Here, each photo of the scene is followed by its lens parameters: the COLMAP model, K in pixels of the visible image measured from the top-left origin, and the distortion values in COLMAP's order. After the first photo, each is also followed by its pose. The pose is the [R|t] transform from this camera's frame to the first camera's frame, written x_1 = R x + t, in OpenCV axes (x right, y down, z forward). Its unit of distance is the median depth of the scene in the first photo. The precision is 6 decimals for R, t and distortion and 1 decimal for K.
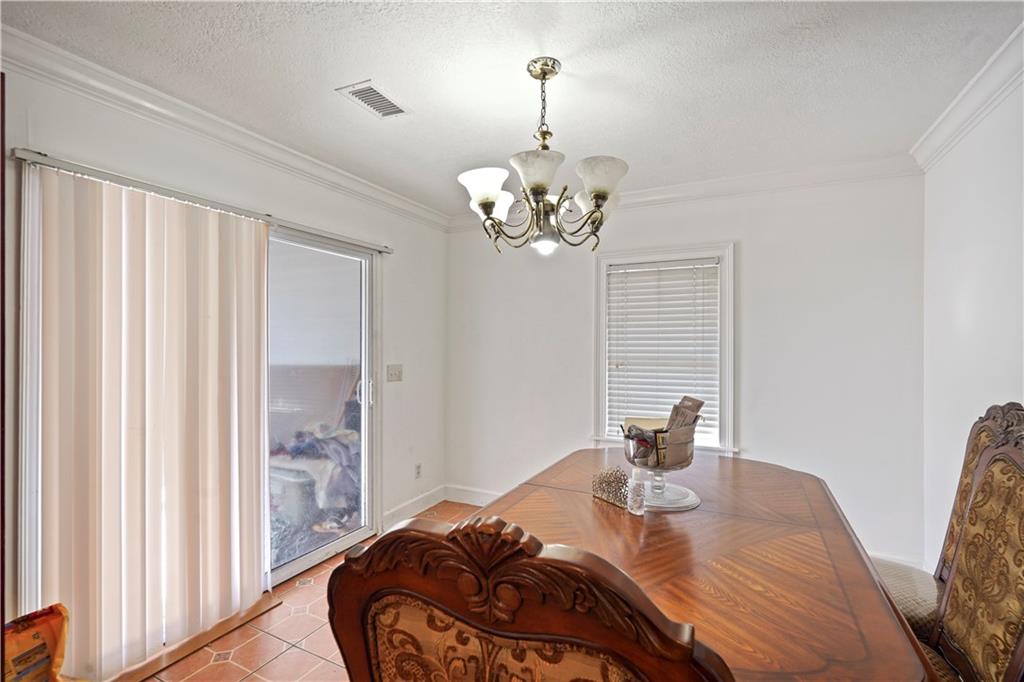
lens RADIAL K [[473.7, 0, 514.2], [0, 473.7, 352.5], [0, 0, 1]] dist [-0.000941, -0.000019]
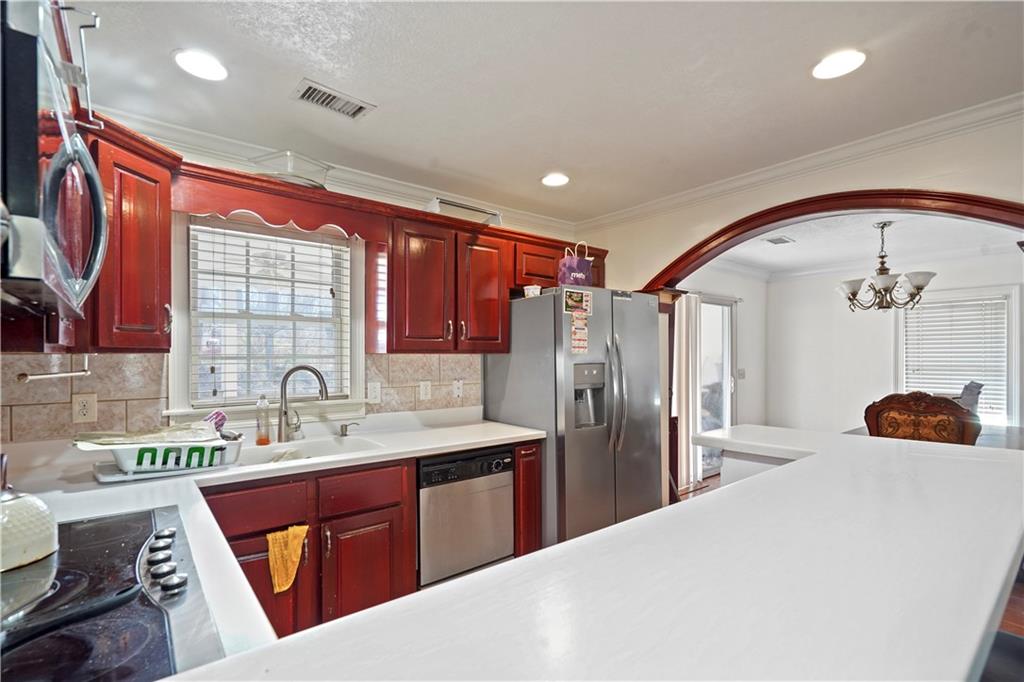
lens RADIAL K [[465.4, 0, 507.6], [0, 465.4, 365.2], [0, 0, 1]] dist [0.001403, 0.000125]
pose [[0.900912, 0.004263, -0.433980, -0.577323], [-0.002707, 0.999988, 0.004204, 0.017092], [0.433993, -0.002612, 0.900913, -1.696232]]
